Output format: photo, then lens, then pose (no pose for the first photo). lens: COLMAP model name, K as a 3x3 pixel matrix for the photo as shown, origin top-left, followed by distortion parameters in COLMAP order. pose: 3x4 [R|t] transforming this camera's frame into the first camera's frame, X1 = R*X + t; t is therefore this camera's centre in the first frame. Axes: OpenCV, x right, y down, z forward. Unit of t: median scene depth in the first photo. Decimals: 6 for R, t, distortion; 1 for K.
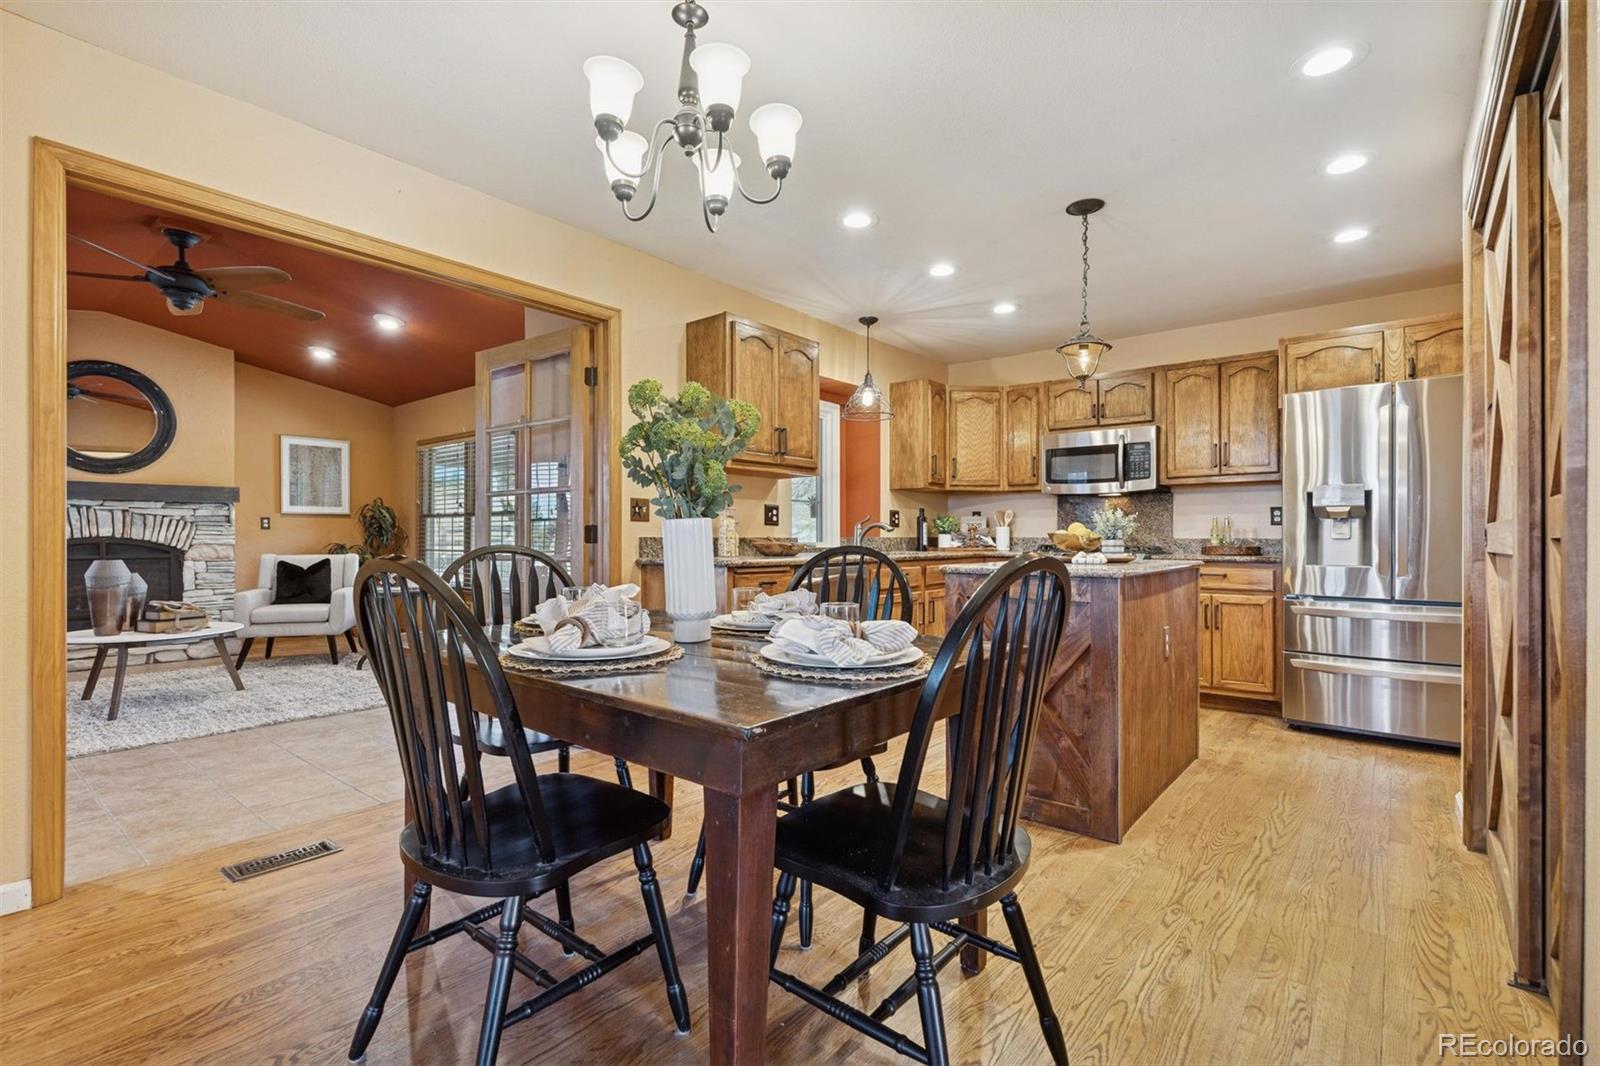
lens RADIAL K [[722.4, 0, 796.7], [0, 722.4, 535.8], [0, 0, 1]] dist [-0.001217, 0.000195]
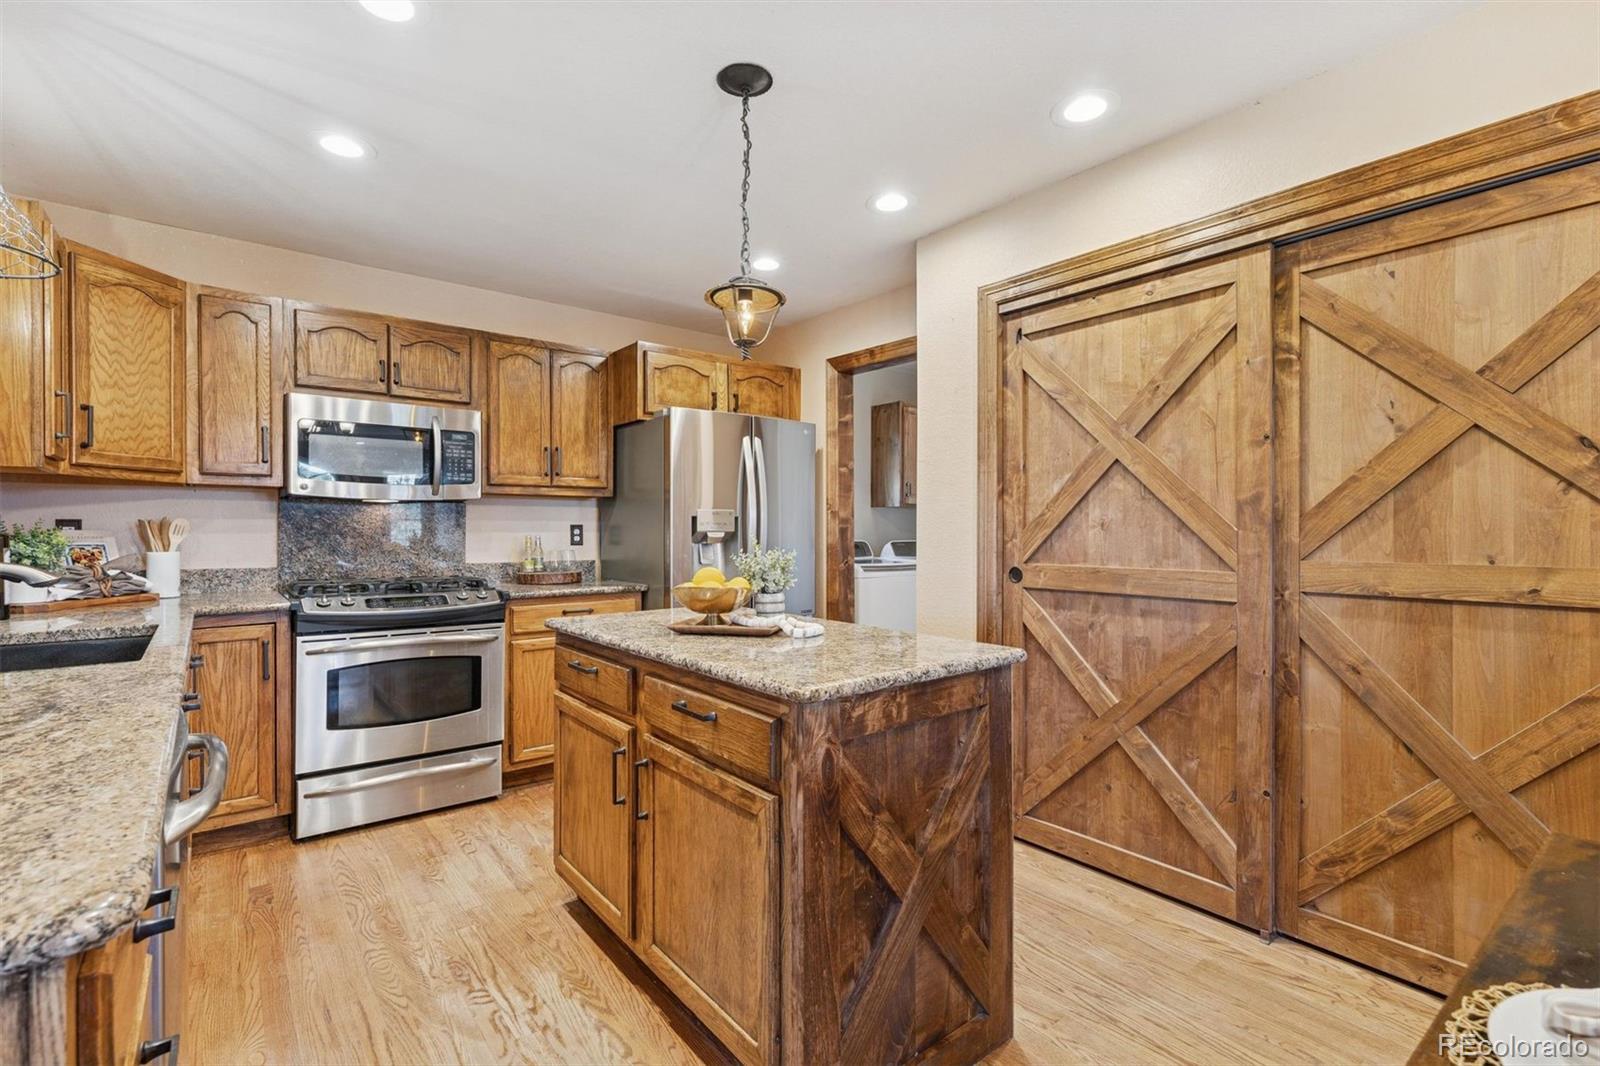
lens RADIAL K [[722.4, 0, 796.8], [0, 722.4, 530.2], [0, 0, 1]] dist [-0.001217, 0.000195]
pose [[0.214378, -0.001420, 0.976750, -0.147727], [-0.001713, 0.999997, 0.001830, -0.035599], [-0.976749, -0.002066, 0.214375, 0.544676]]
